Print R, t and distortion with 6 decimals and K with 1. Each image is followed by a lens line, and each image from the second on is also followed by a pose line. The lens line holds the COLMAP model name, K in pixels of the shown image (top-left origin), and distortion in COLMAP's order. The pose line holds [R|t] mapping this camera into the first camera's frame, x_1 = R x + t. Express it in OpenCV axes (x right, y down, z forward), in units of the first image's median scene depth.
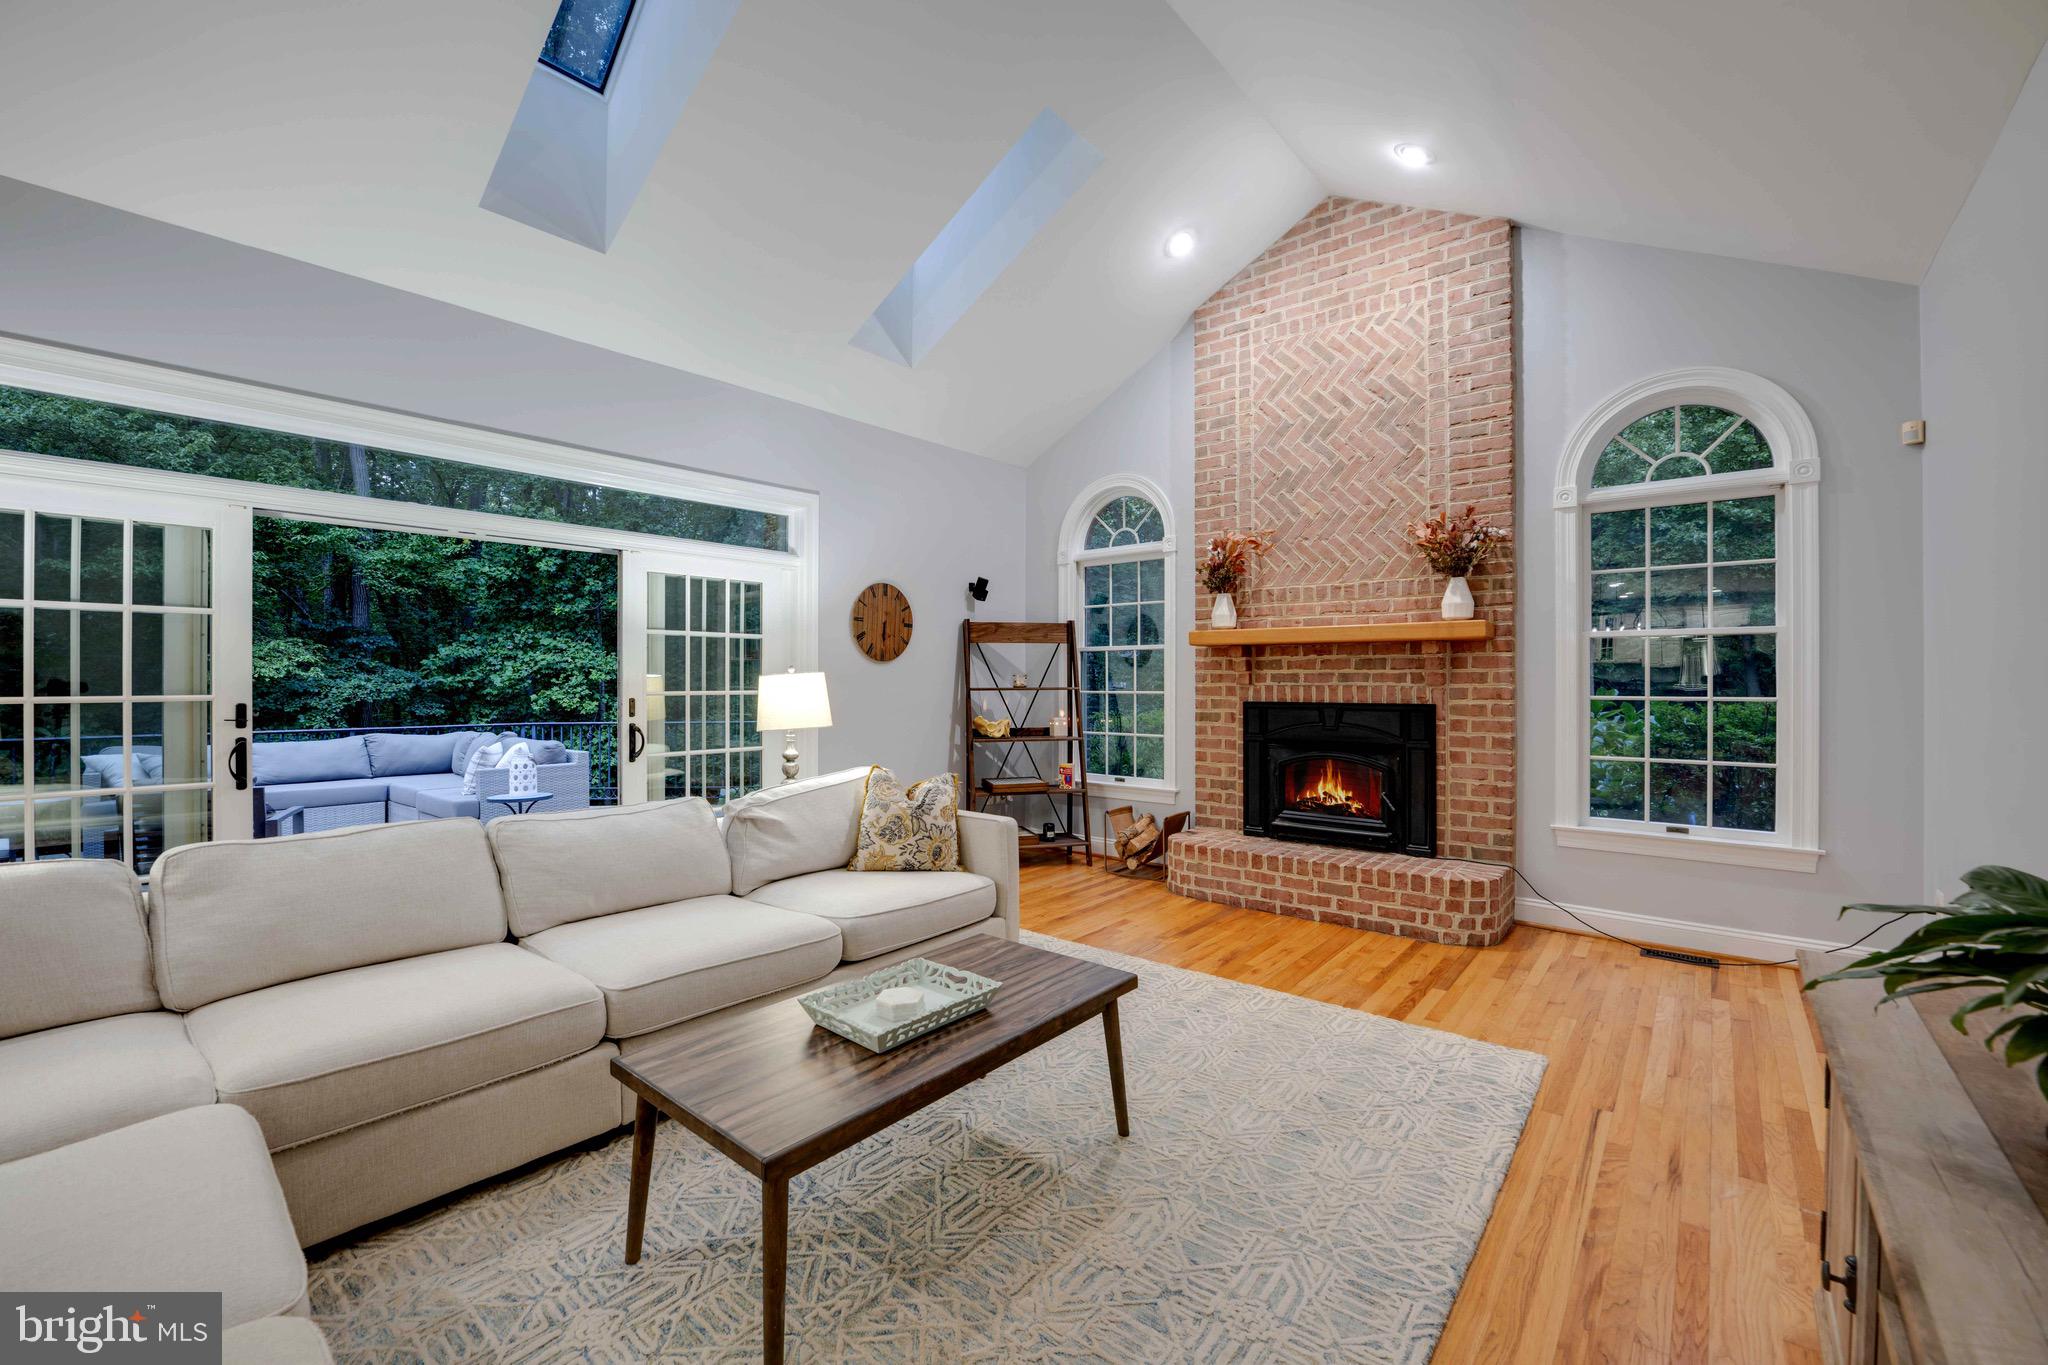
lens RADIAL K [[839.8, 0, 1024.6], [0, 839.8, 683.9], [0, 0, 1]] dist [-0.025758, -0.000287]
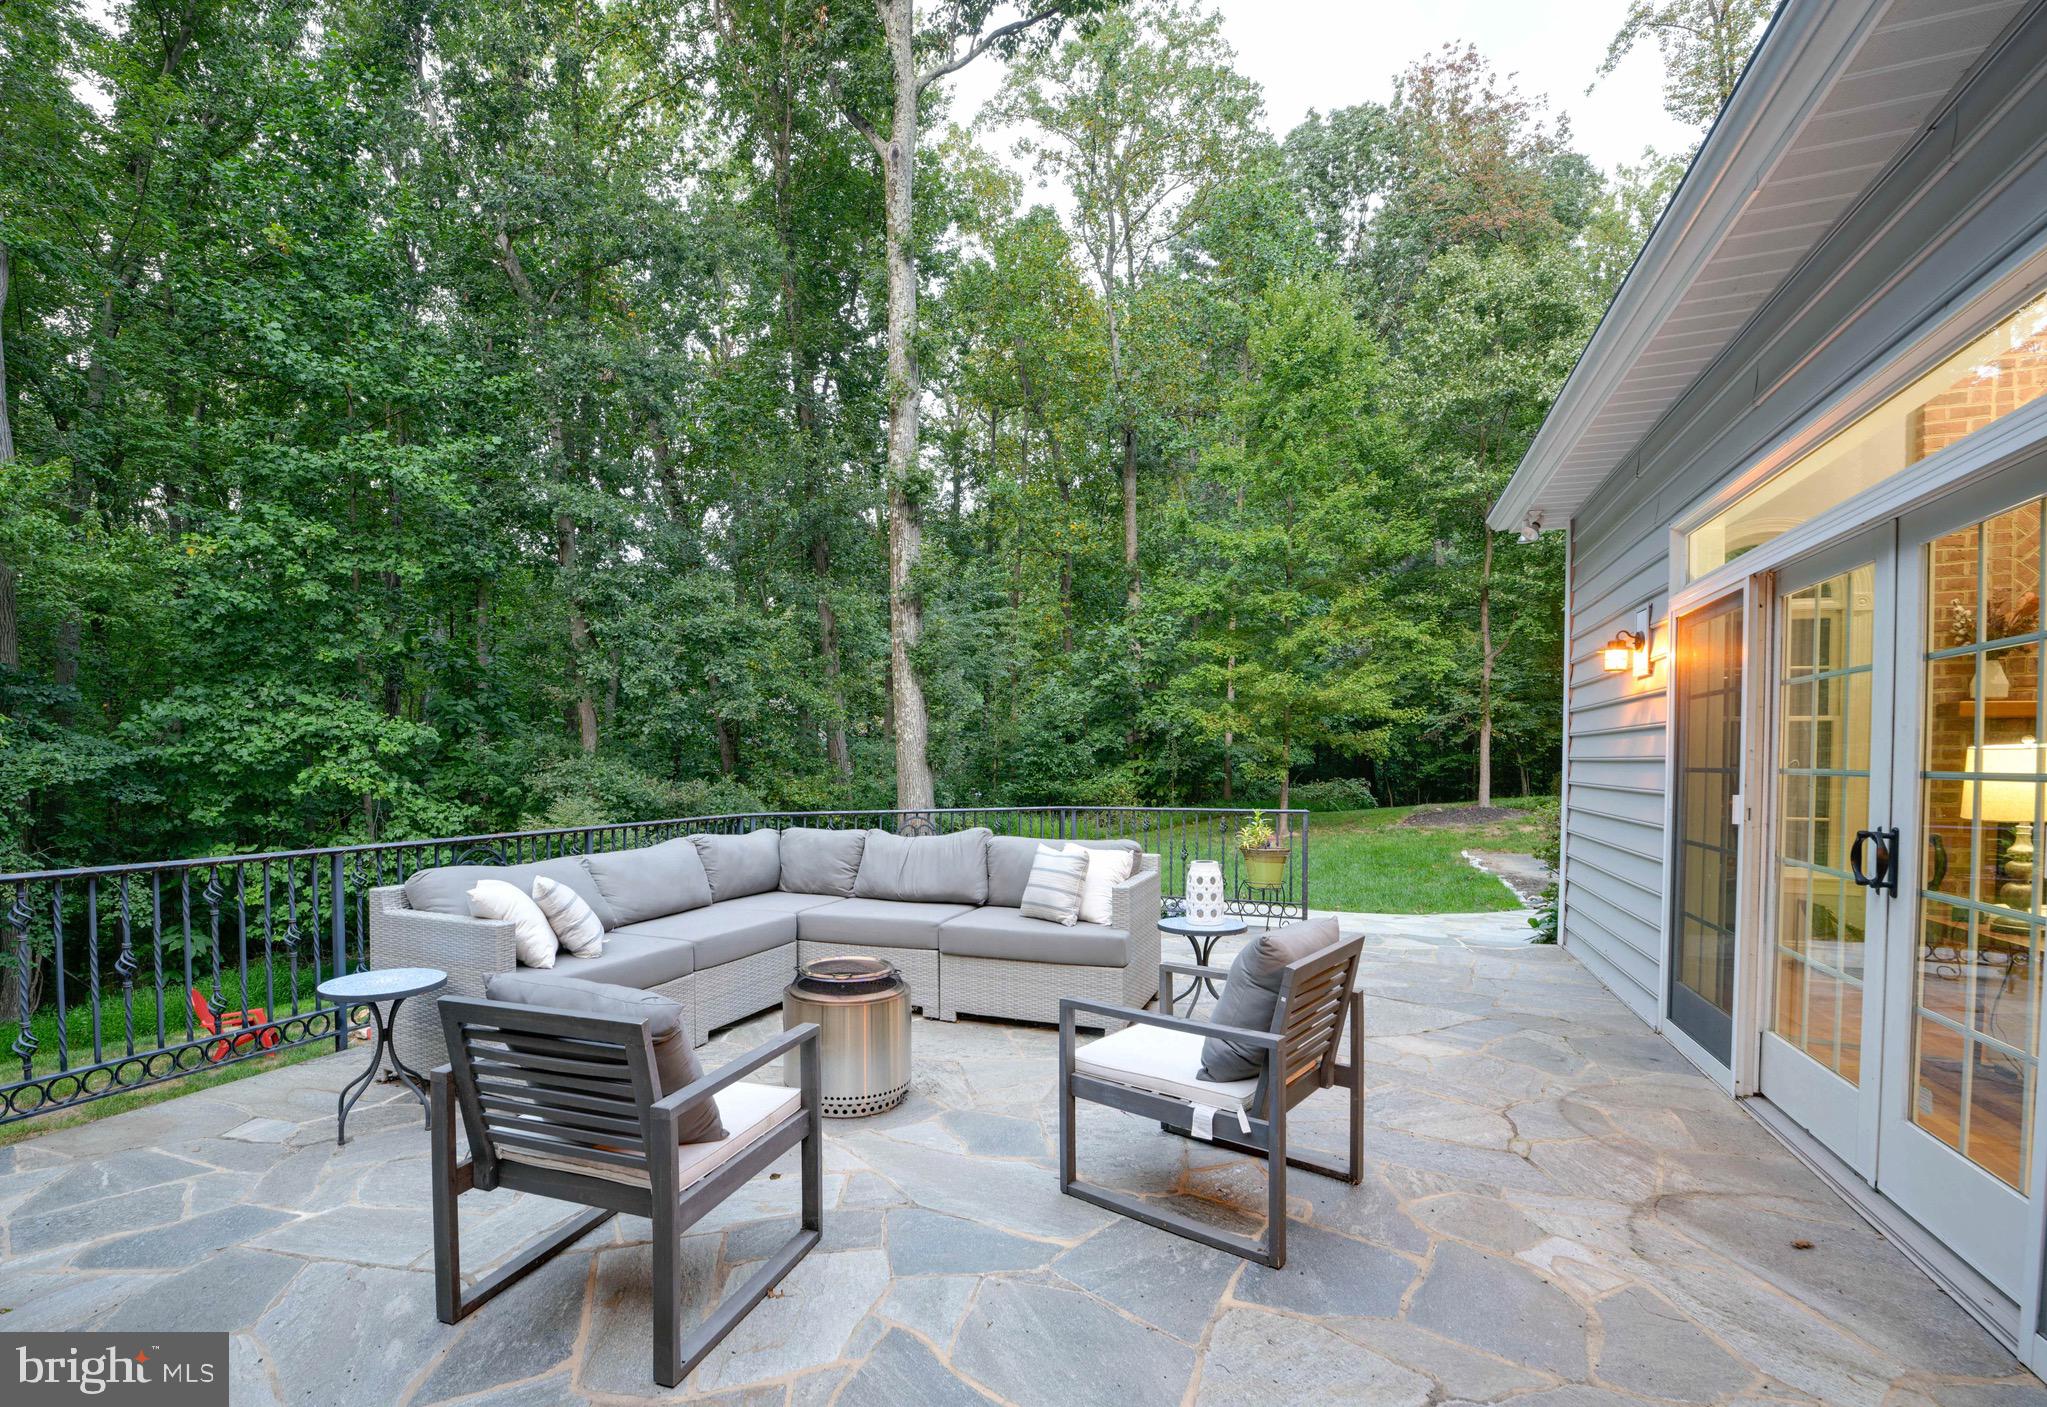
lens RADIAL K [[953.0, 0, 909.6], [0, 953.0, 777.1], [0, 0, 1]] dist [-0.022332, -0.000190]
pose [[0.966336, -0.007751, 0.257168, -1.183987], [0.001614, 0.999709, 0.024066, -0.008482], [-0.257279, -0.022841, 0.966067, 0.331740]]
